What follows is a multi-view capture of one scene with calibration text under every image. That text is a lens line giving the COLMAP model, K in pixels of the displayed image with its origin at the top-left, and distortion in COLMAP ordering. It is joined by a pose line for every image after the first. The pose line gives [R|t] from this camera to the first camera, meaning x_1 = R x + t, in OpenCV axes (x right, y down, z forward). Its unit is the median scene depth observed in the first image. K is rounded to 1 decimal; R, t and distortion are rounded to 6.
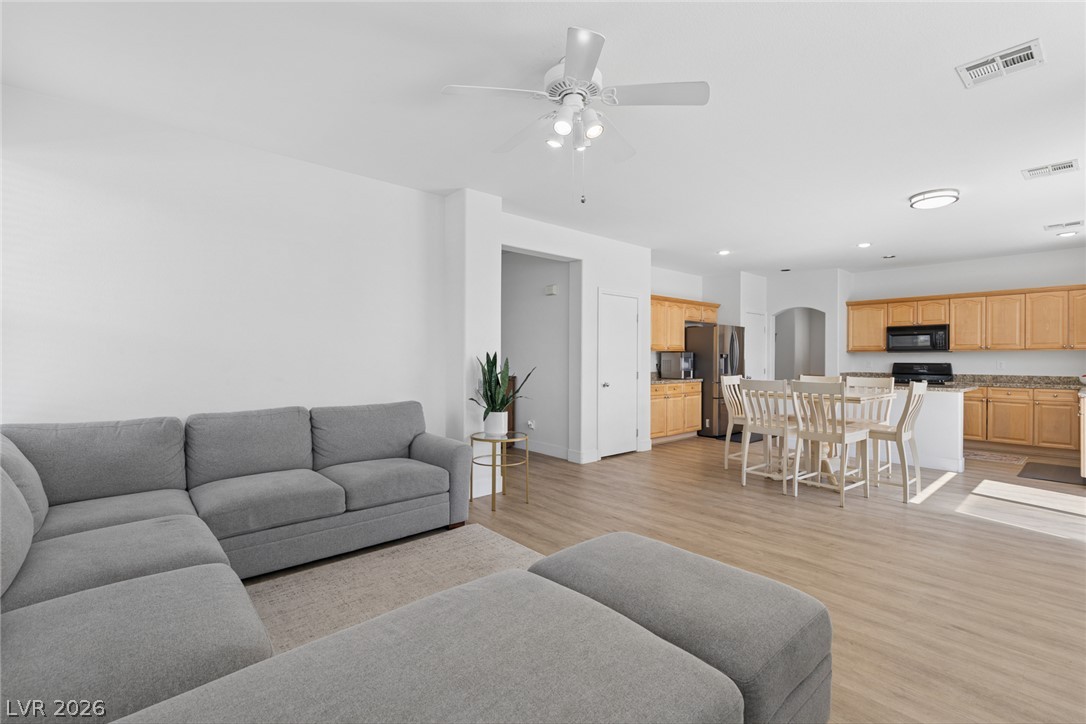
lens RADIAL K [[487.6, 0, 543.1], [0, 487.6, 362.9], [0, 0, 1]] dist [0.000724, 0.000028]
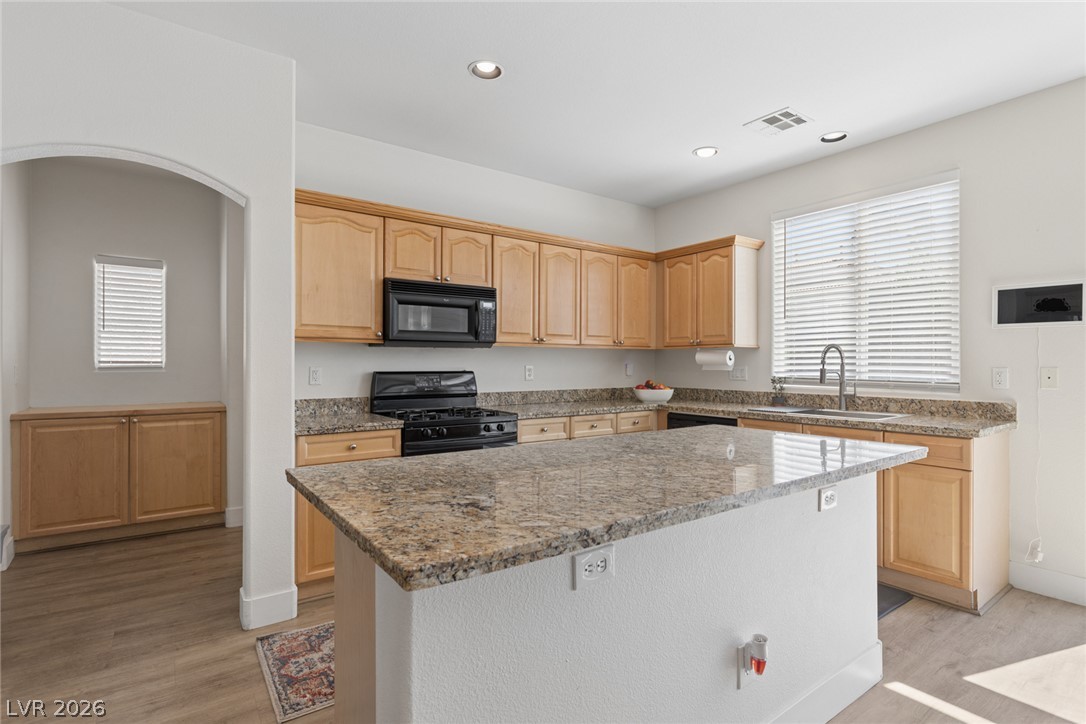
lens RADIAL K [[544.0, 0, 543.7], [0, 544.0, 360.3], [0, 0, 1]] dist [0.000236, -0.000020]
pose [[0.091464, -0.006989, 0.995784, 0.303412], [-0.000179, 0.999975, 0.007035, -0.013432], [-0.995808, -0.000822, 0.091460, 0.873217]]
